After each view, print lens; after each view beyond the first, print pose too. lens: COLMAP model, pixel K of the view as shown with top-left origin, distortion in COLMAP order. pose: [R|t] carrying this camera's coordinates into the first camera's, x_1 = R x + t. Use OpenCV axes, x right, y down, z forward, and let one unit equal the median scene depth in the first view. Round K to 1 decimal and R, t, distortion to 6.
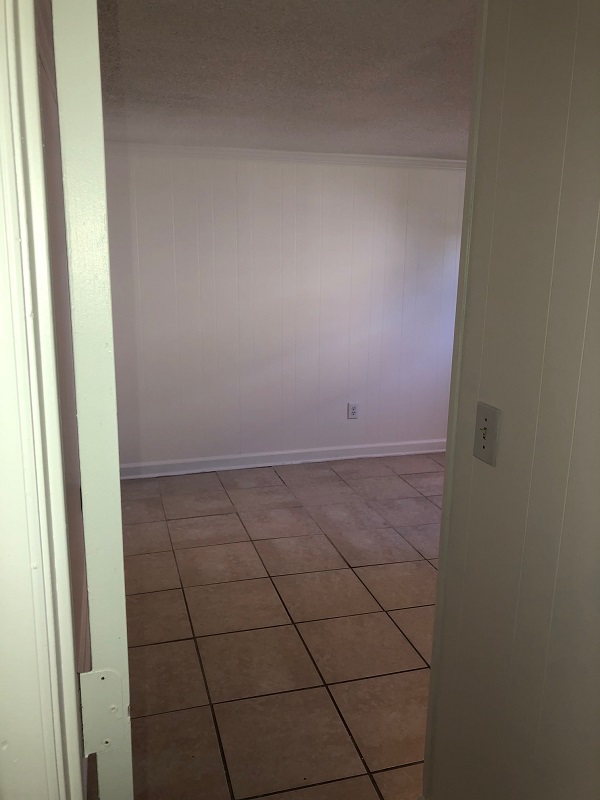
lens RADIAL K [[673.7, 0, 300.7], [0, 673.7, 400.9], [0, 0, 1]] dist [-0.006794, 0.020661]
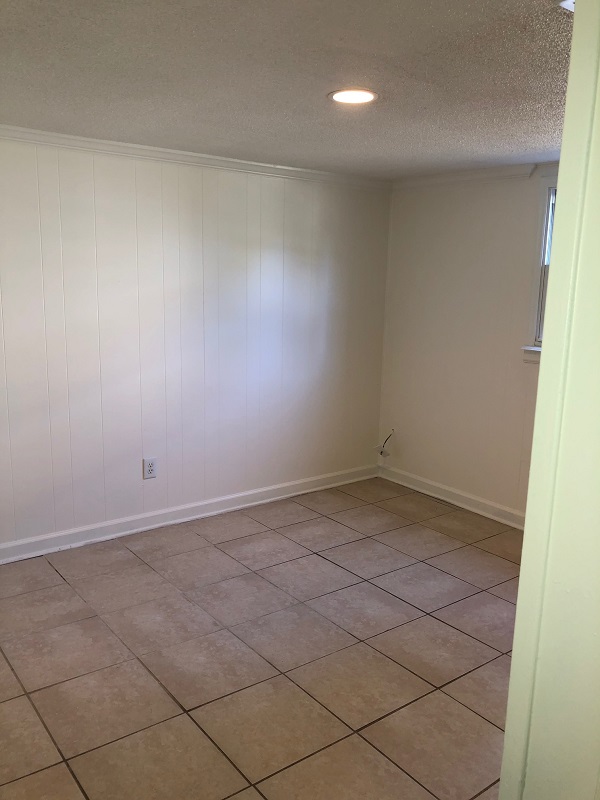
lens RADIAL K [[673.7, 0, 298.9], [0, 673.7, 383.3], [0, 0, 1]] dist [-0.006794, 0.020661]
pose [[0.933902, -0.049544, 0.354080, -0.038119], [0.070267, 0.996471, -0.045904, -0.041671], [-0.350557, 0.067750, 0.934088, 0.237655]]
